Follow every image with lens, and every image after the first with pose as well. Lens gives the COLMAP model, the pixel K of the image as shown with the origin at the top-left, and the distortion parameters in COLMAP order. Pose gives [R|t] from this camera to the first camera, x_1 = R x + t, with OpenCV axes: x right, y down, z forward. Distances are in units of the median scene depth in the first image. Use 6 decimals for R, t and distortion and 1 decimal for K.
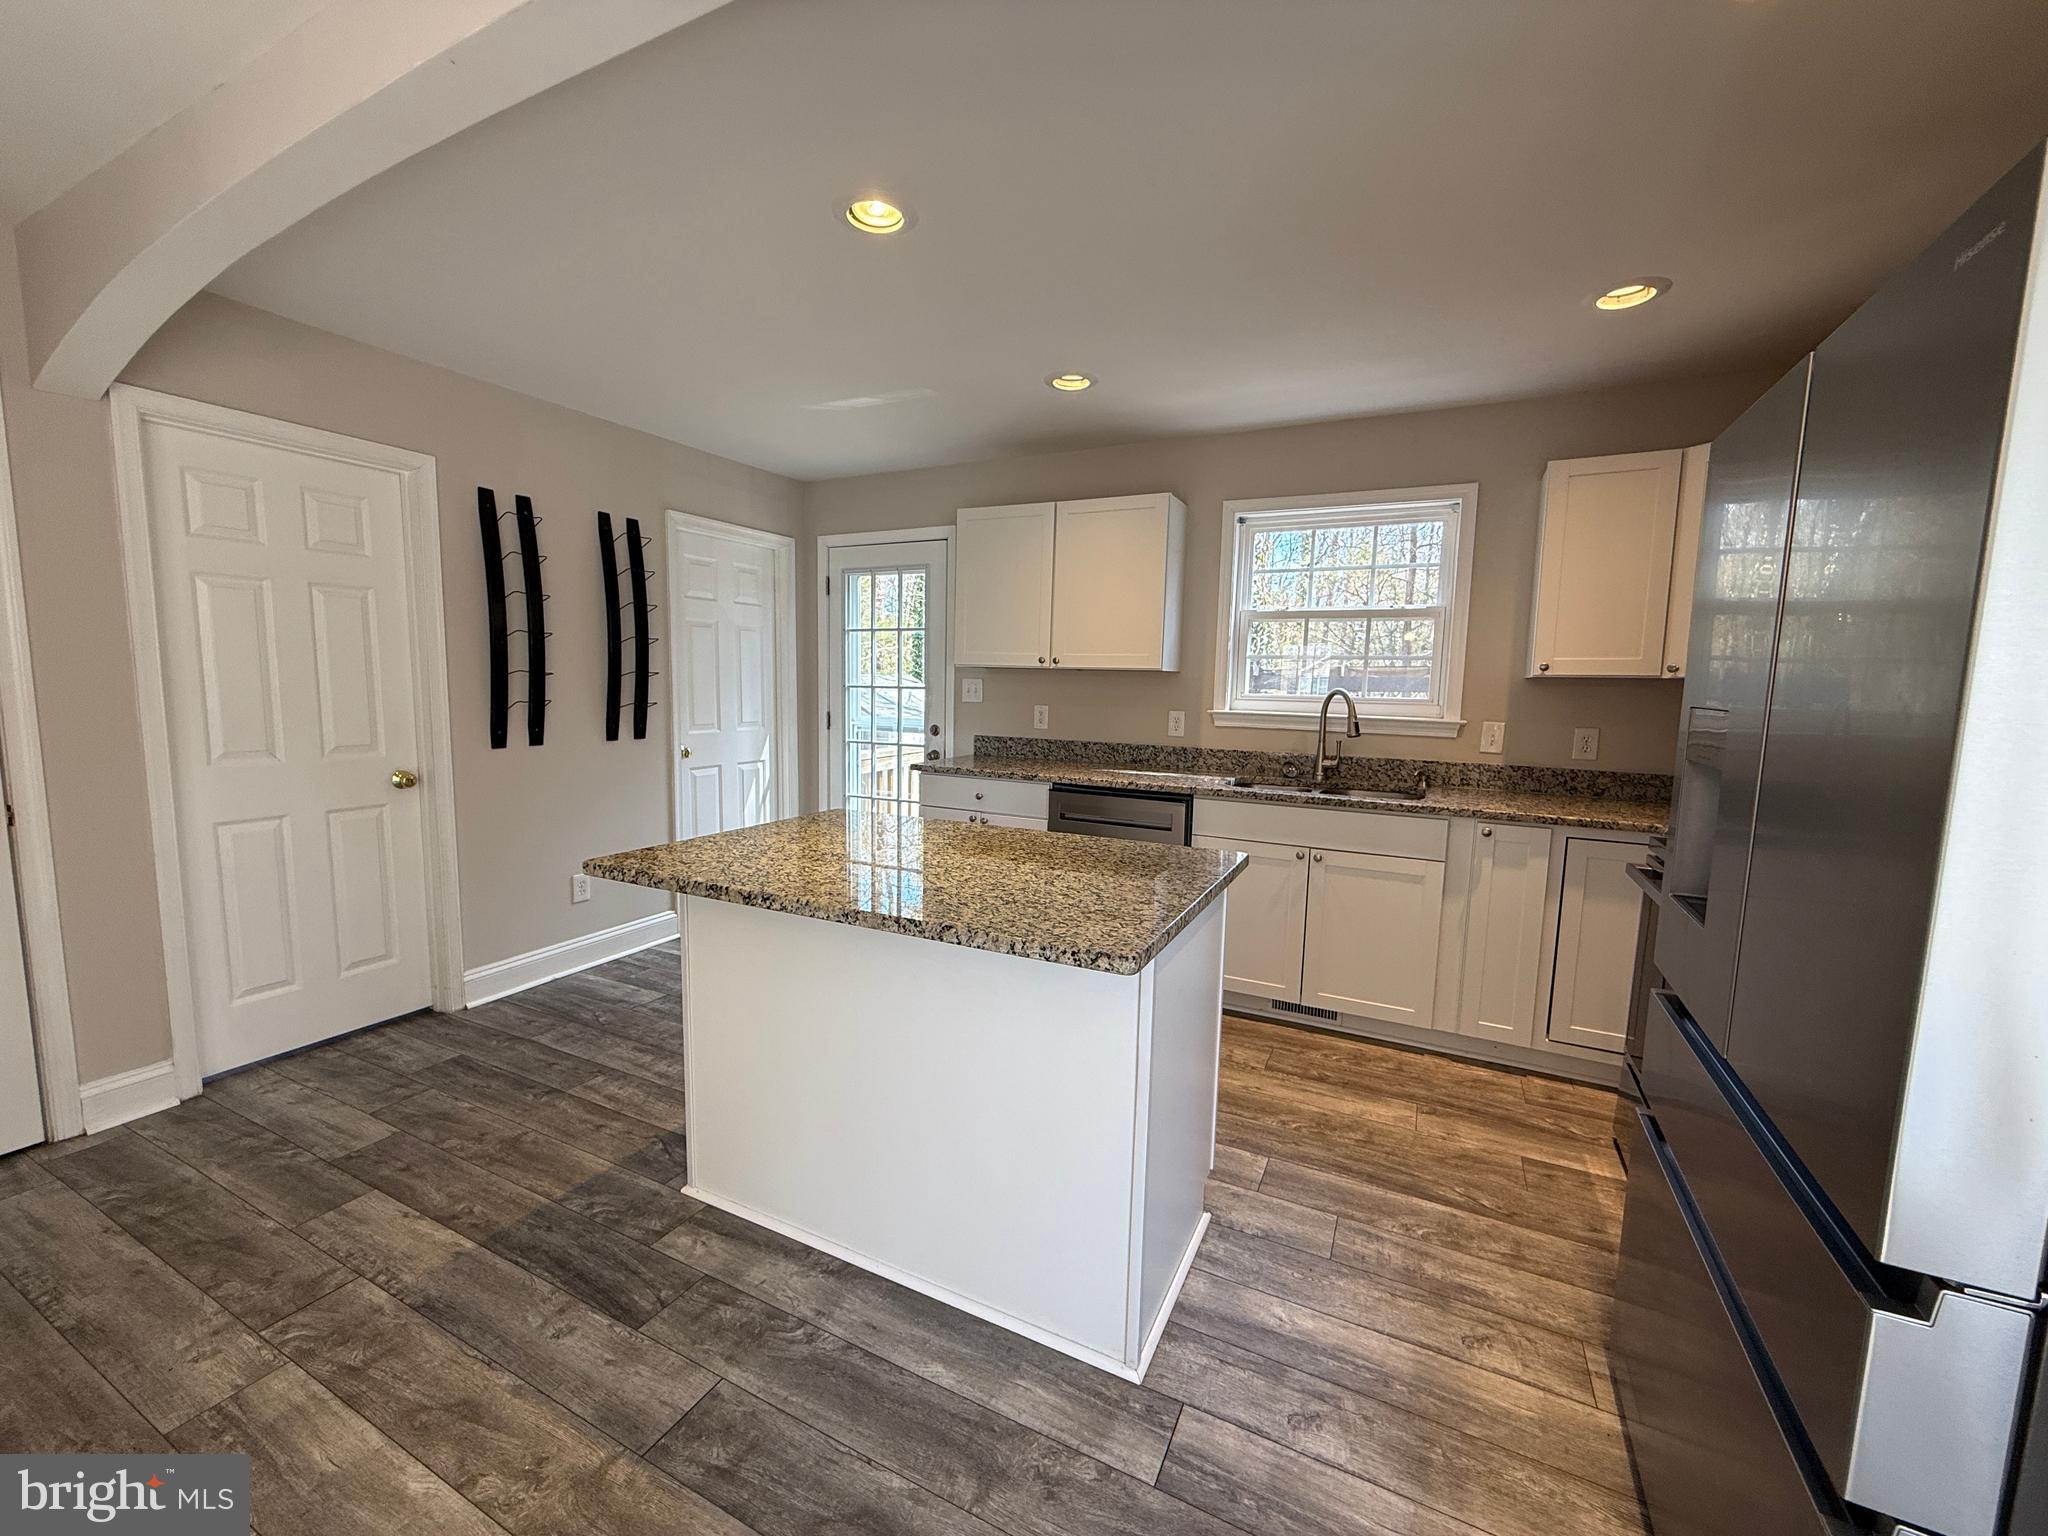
lens RADIAL K [[815.7, 0, 1017.9], [0, 815.7, 770.3], [0, 0, 1]] dist [-0.000980, 0.000159]
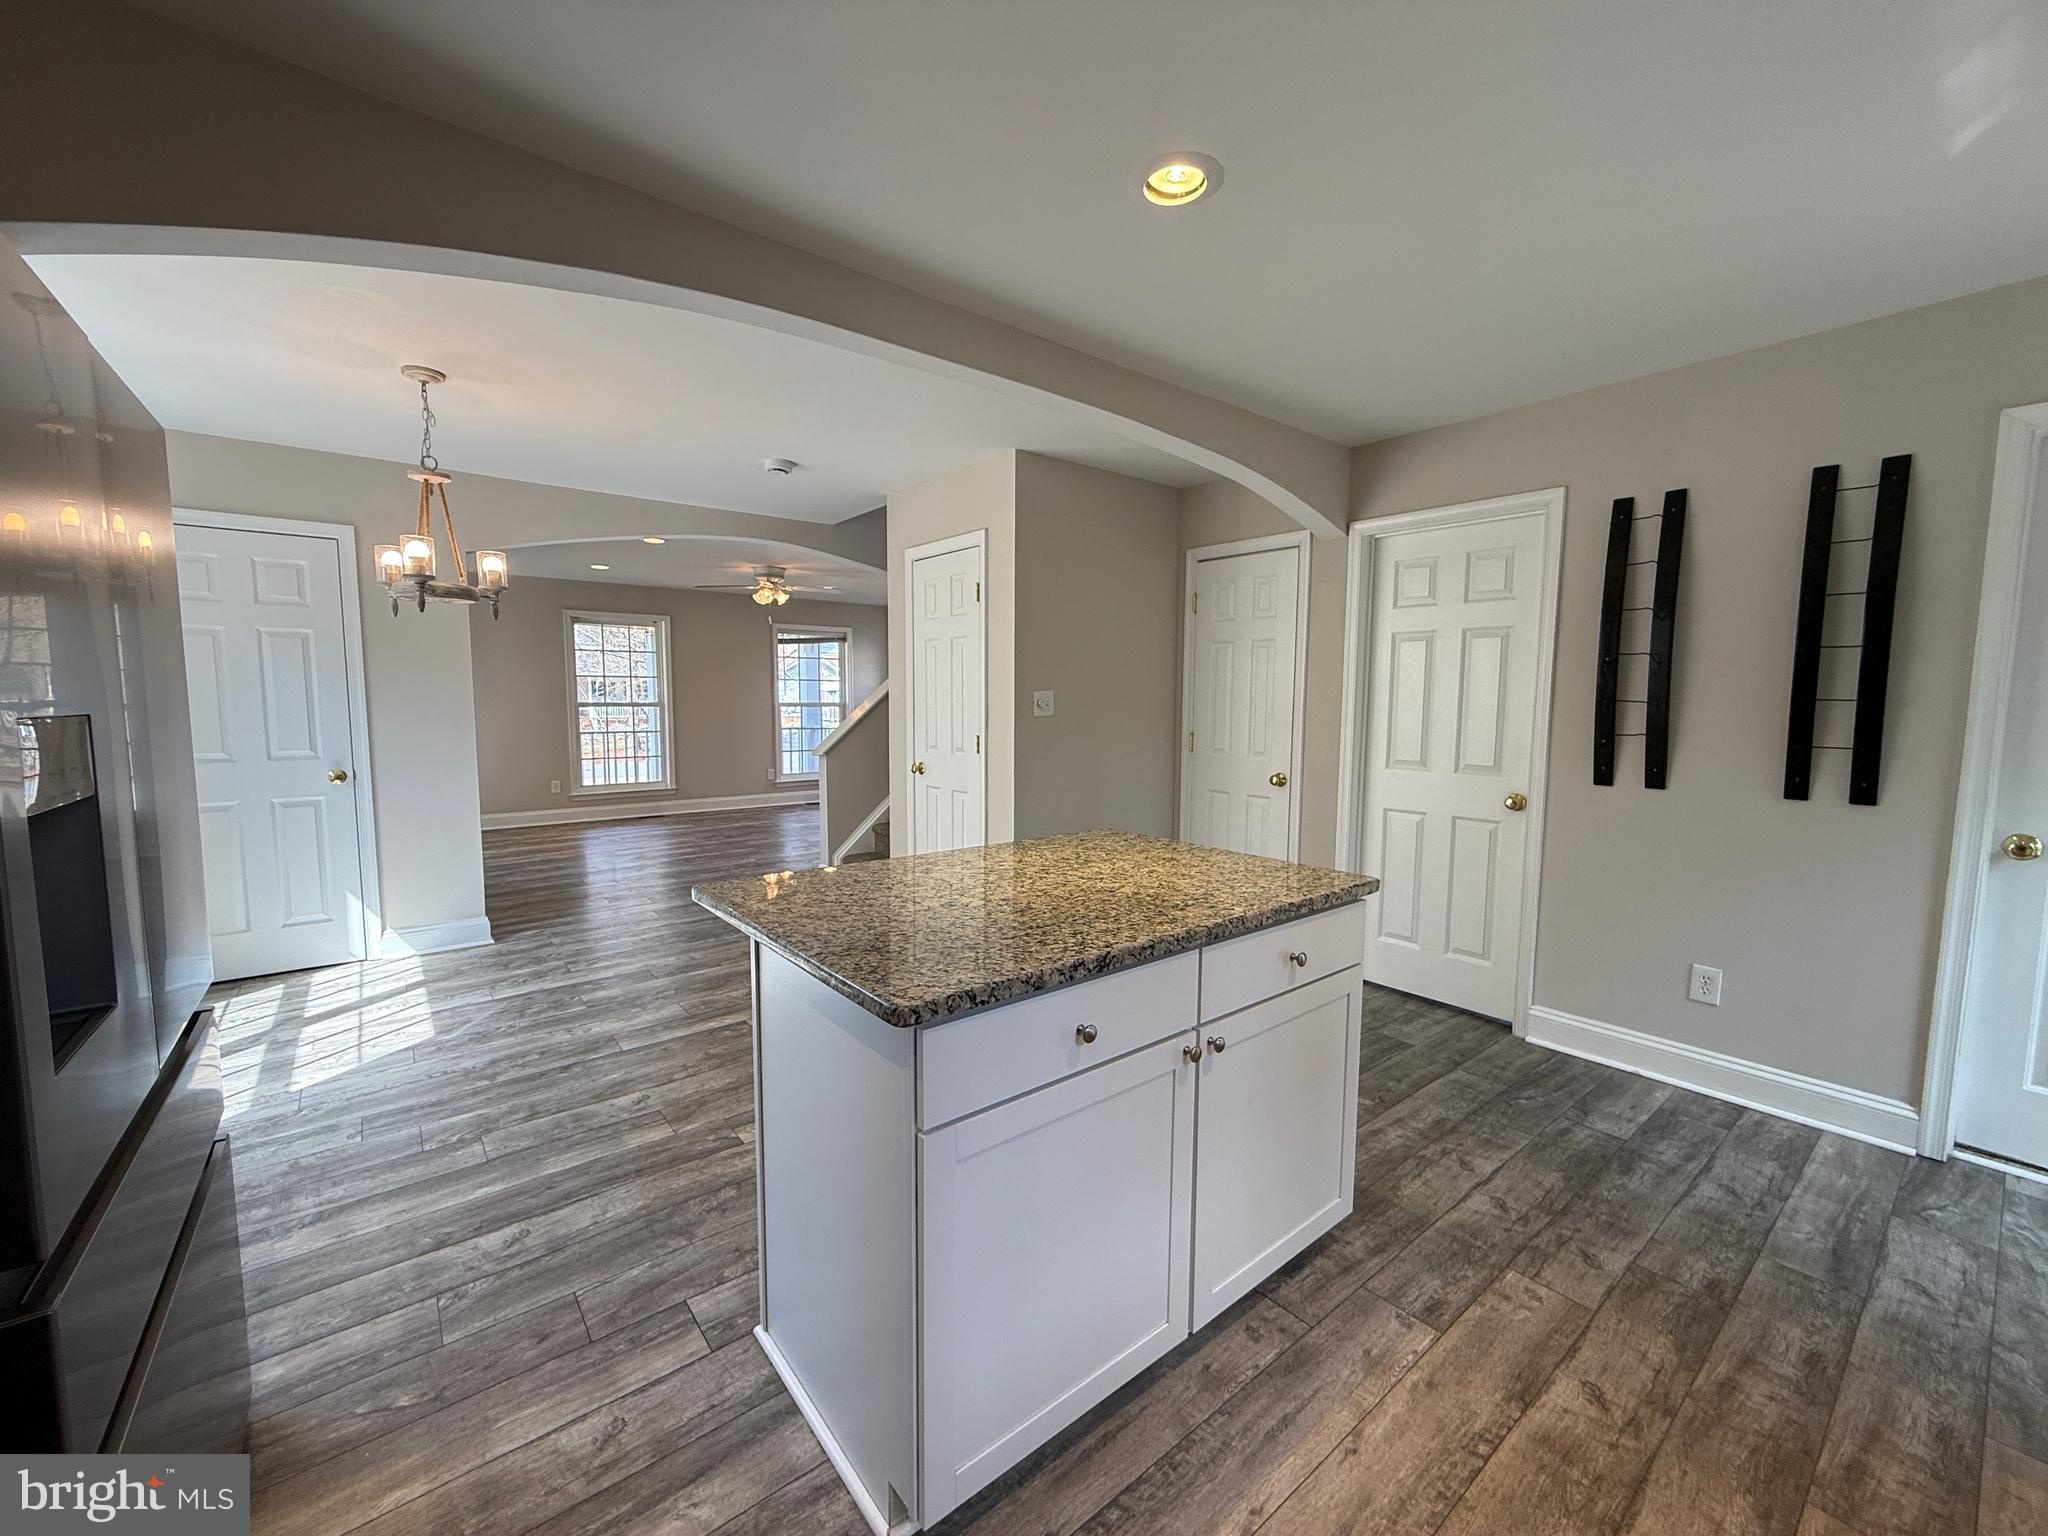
lens RADIAL K [[815.7, 0, 1017.9], [0, 815.7, 770.3], [0, 0, 1]] dist [-0.000980, 0.000159]
pose [[-0.415926, 0.062779, -0.907229, 0.490338], [-0.114239, 0.986105, 0.120611, -0.085405], [0.902195, 0.153806, -0.402975, 0.849433]]
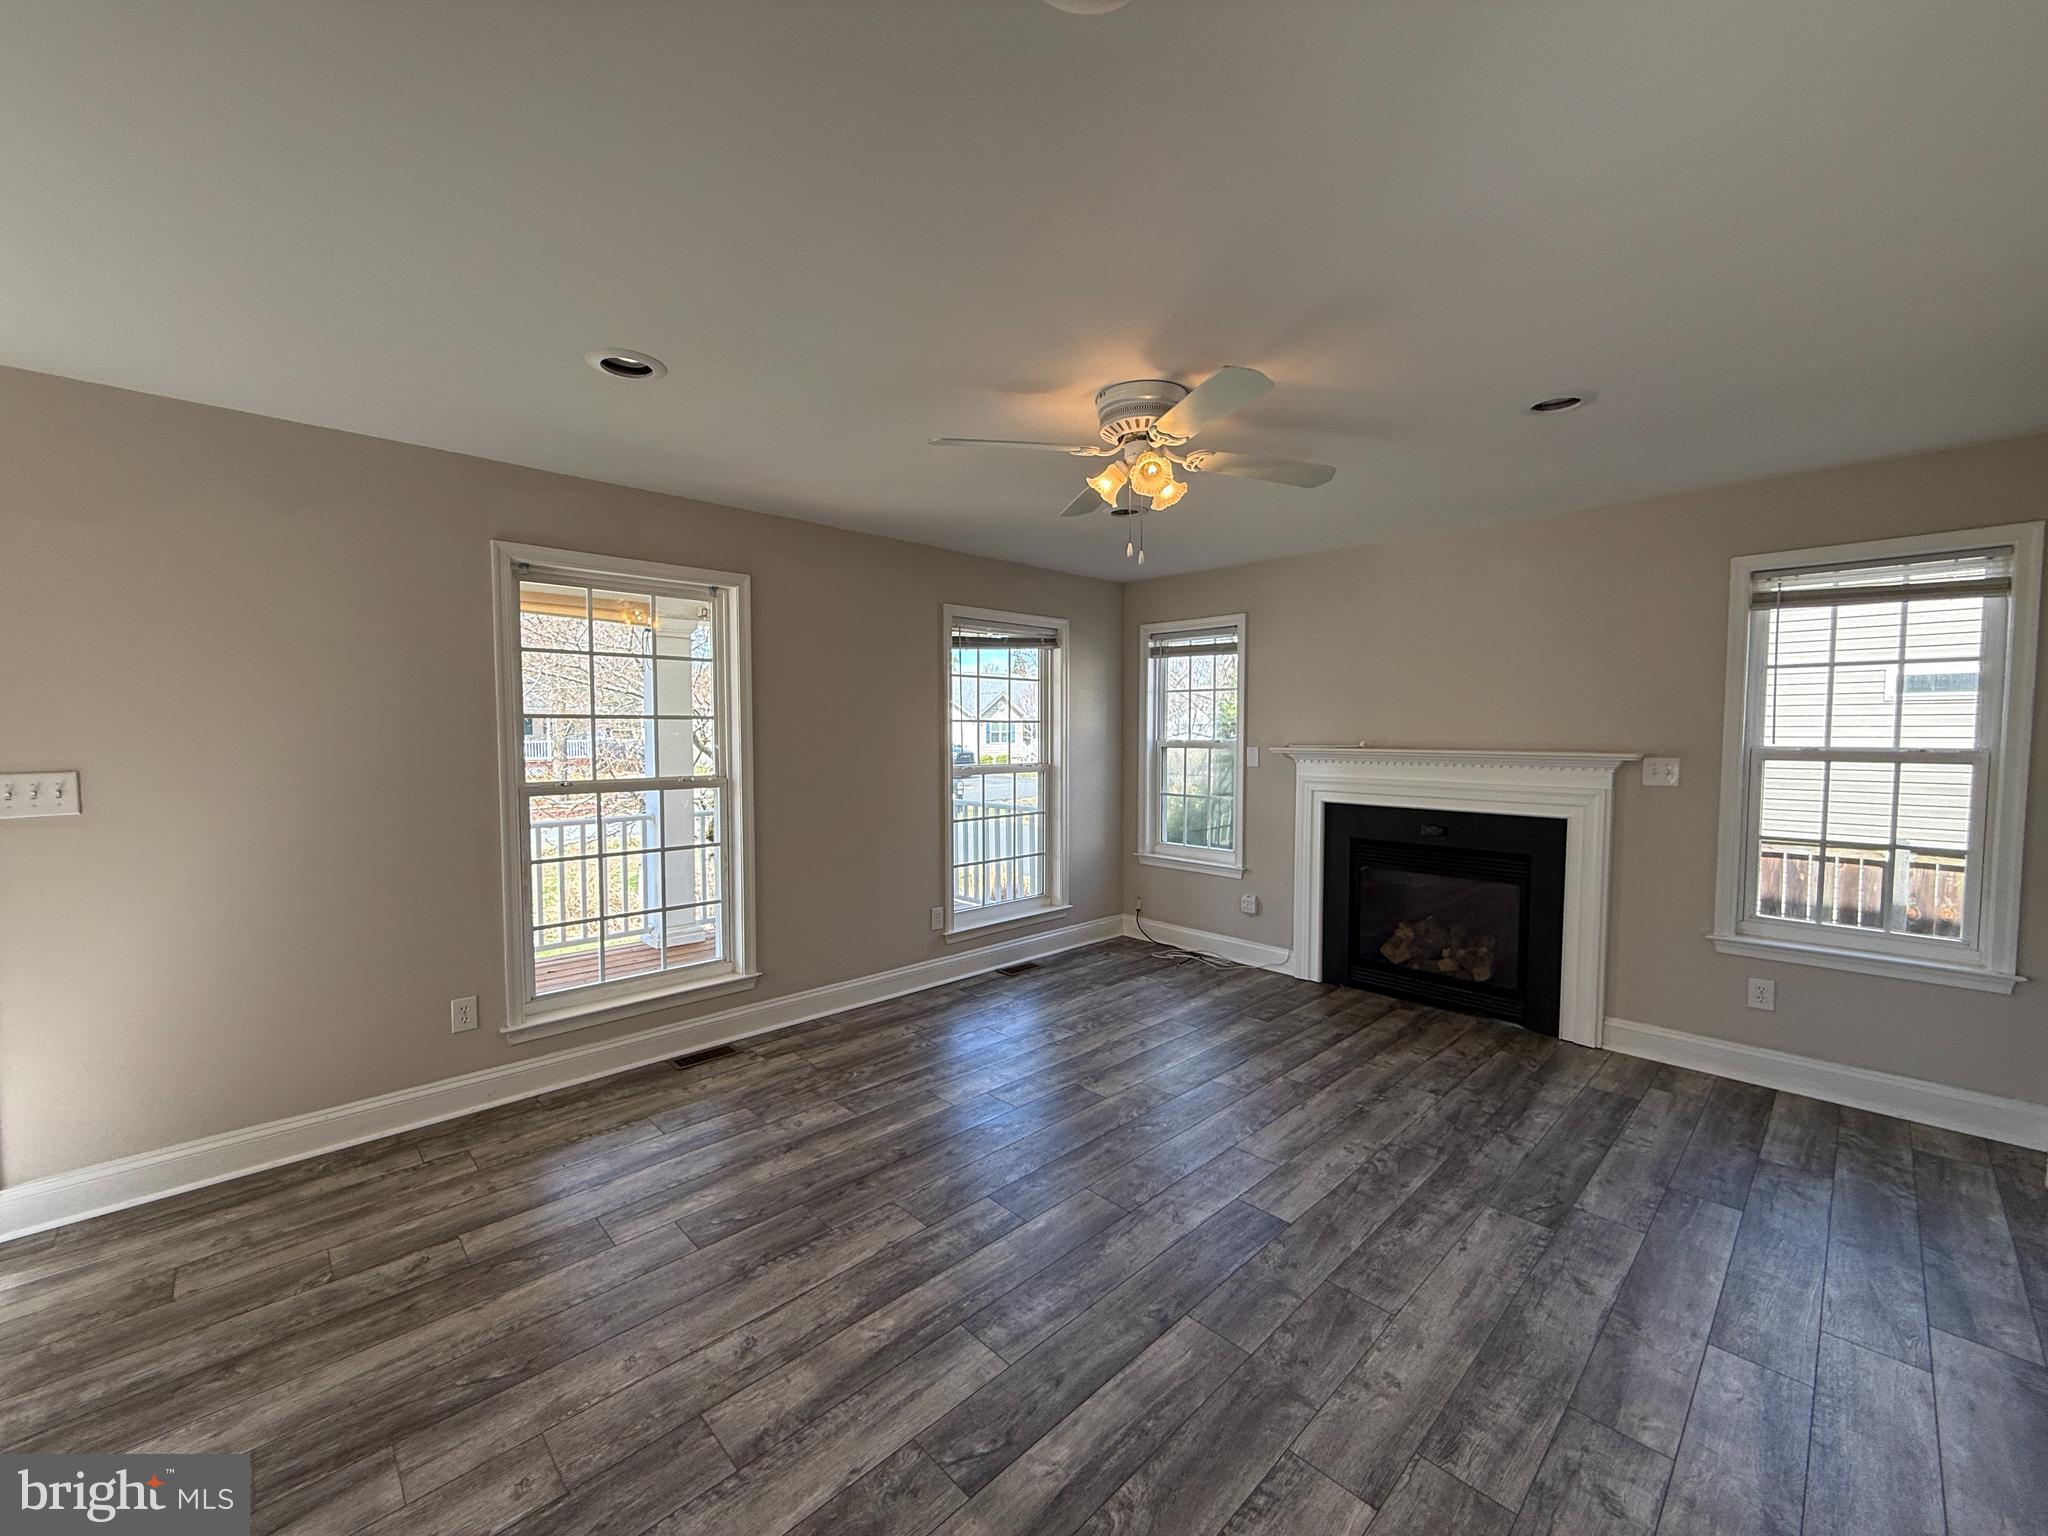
lens RADIAL K [[815.7, 0, 1017.9], [0, 815.7, 770.3], [0, 0, 1]] dist [-0.000980, 0.000159]
pose [[-0.334981, 0.029292, -0.941769, -0.623145], [-0.112678, 0.991098, 0.070905, 0.025509], [0.935463, 0.129868, -0.328699, -0.695022]]
